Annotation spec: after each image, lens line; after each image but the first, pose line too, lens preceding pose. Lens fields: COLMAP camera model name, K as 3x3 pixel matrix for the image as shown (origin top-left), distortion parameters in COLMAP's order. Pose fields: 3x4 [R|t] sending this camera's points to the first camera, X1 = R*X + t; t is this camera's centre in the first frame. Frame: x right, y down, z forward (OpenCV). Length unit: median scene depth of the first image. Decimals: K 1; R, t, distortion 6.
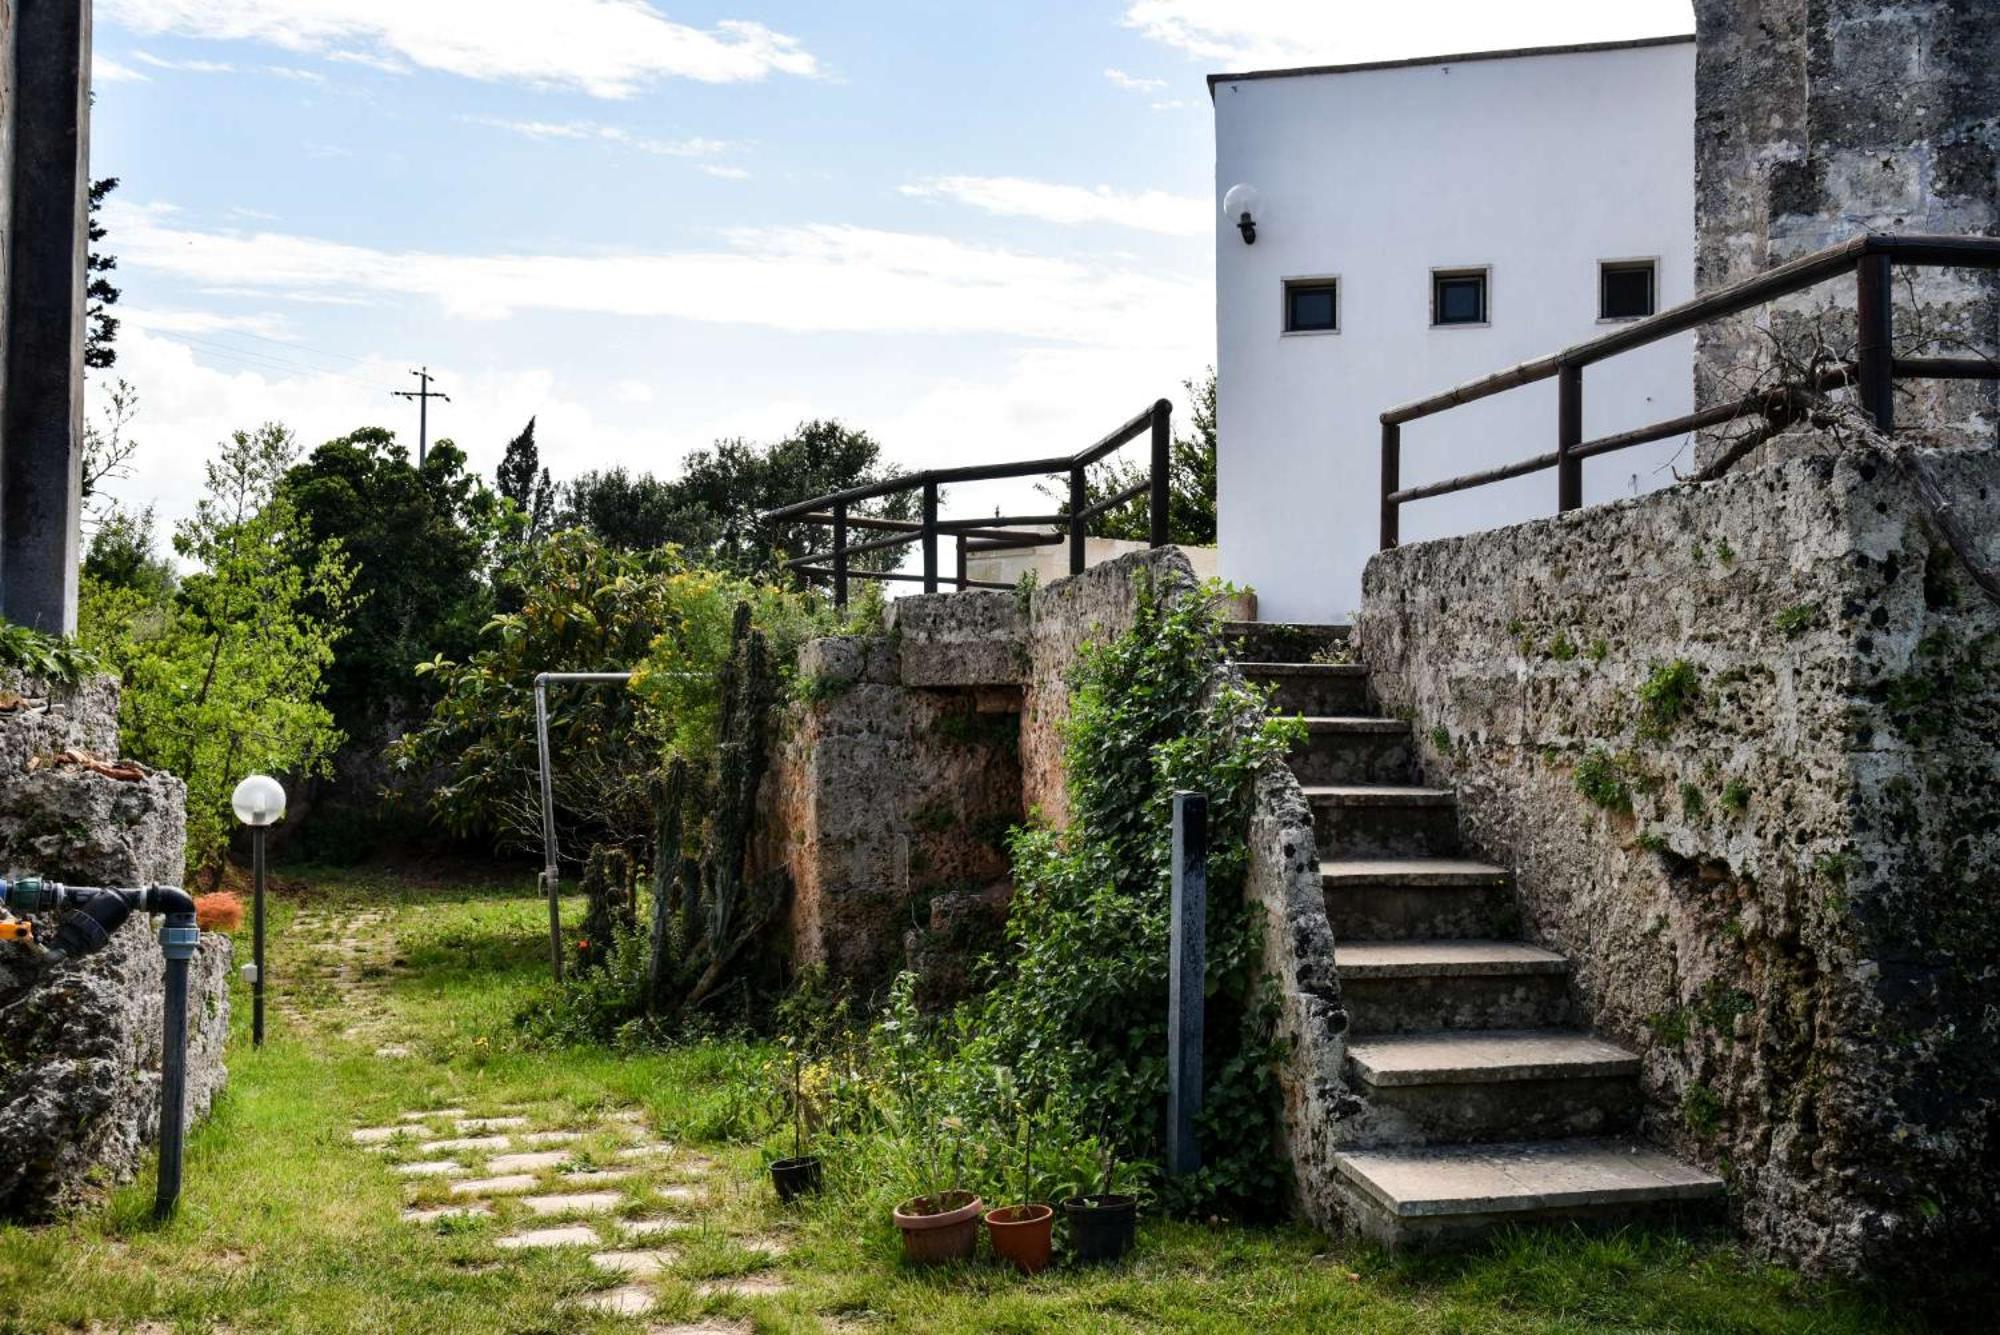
lens RADIAL K [[1858.7, 0, 1000.2], [0, 1858.7, 681.9], [0, 0, 1]] dist [-0.030968, 0.000000]
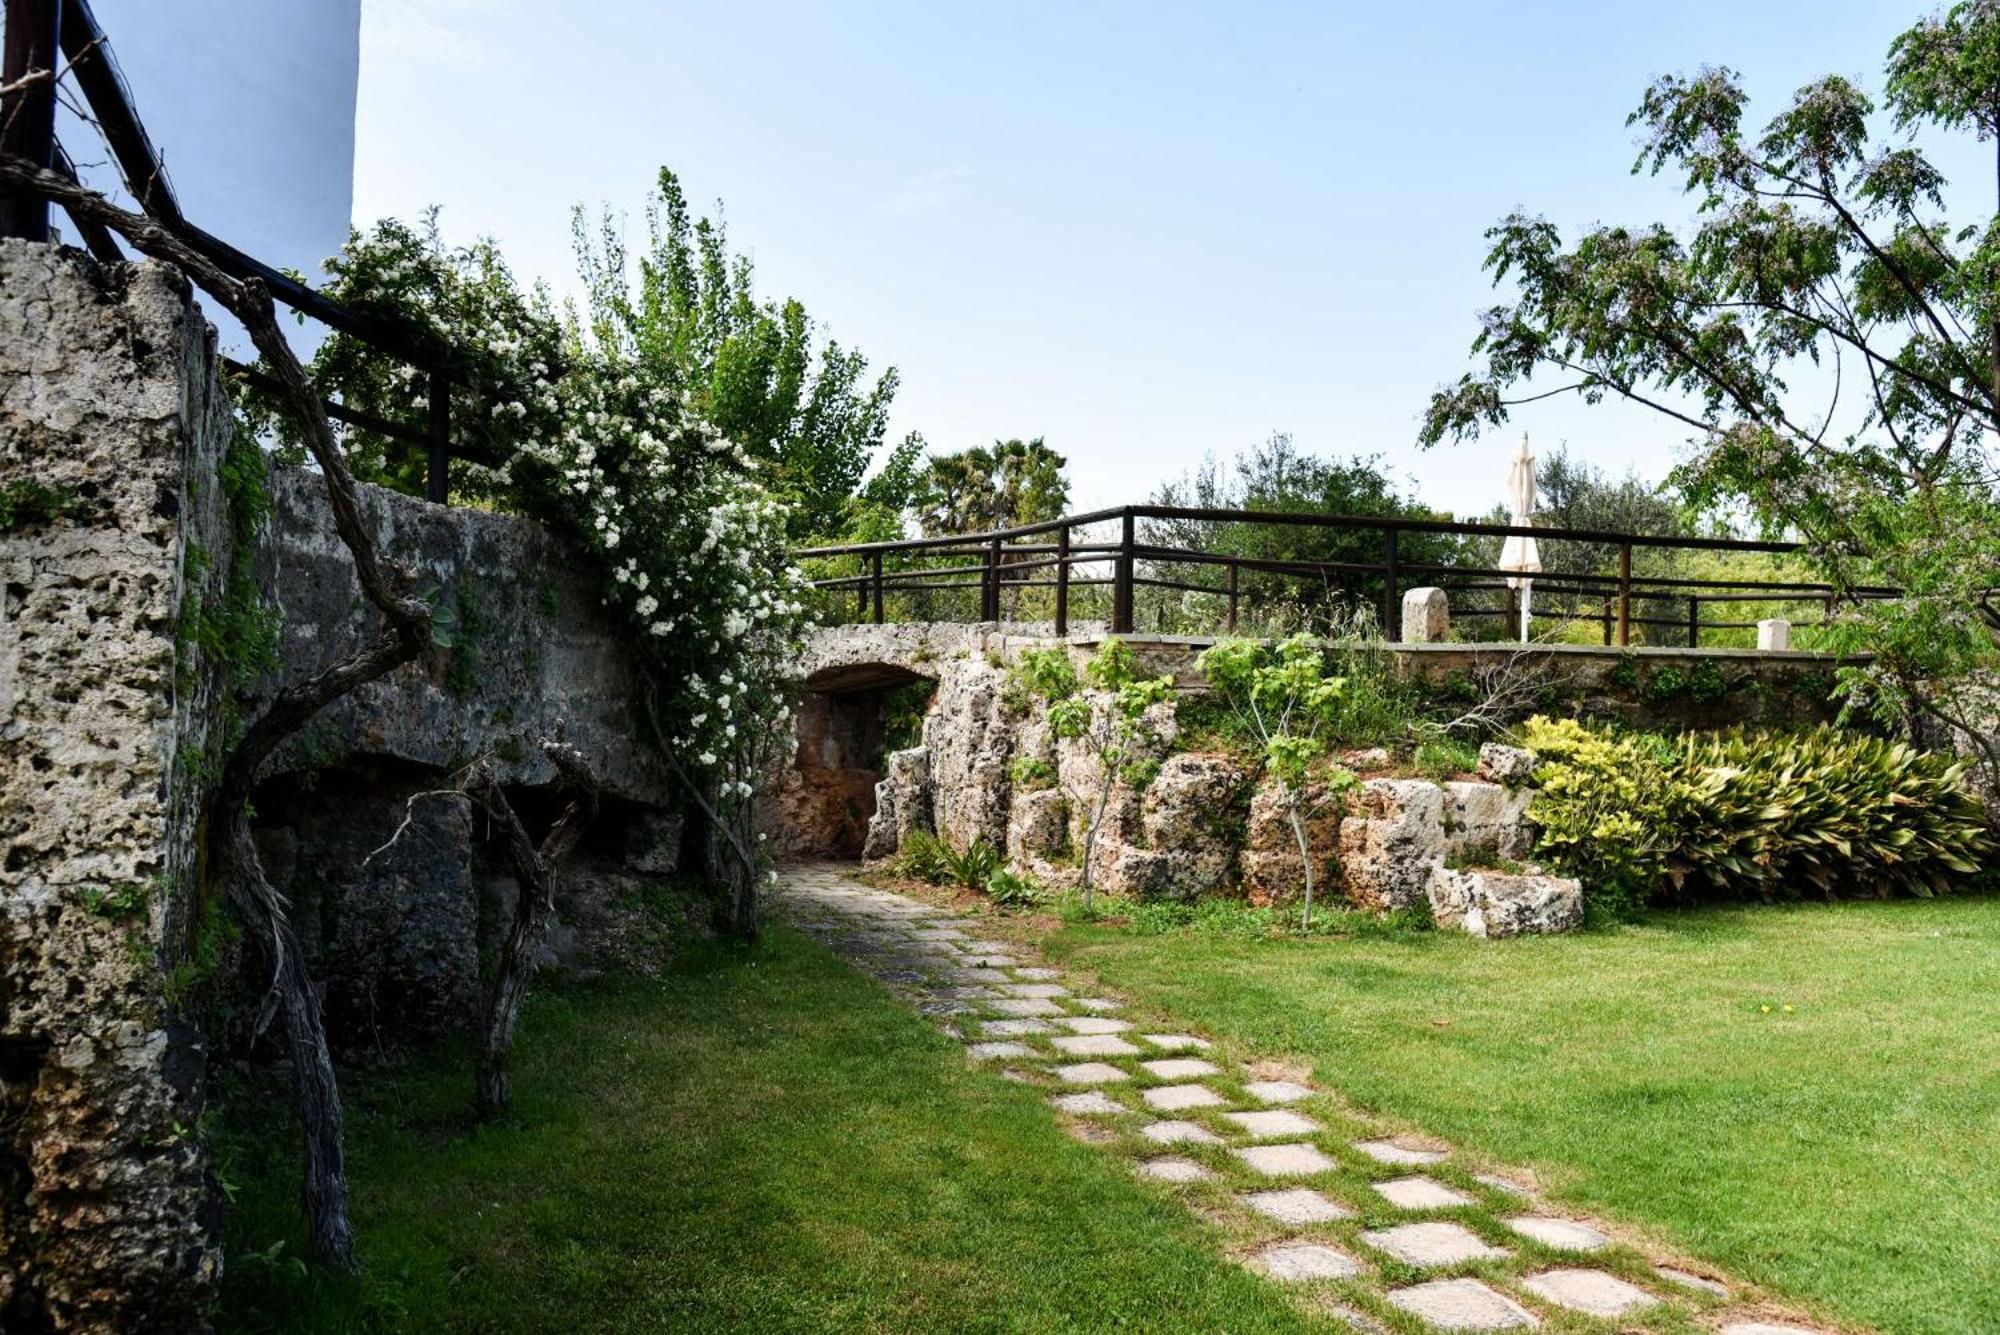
lens RADIAL K [[1642.5, 0, 1011.1], [0, 1642.5, 677.2], [0, 0, 1]] dist [-0.049941, 0.019898]
pose [[-0.216875, -0.005445, 0.976184, -0.124804], [-0.042626, 0.999084, -0.003897, 0.009036], [-0.975268, -0.042456, -0.216908, 0.619901]]
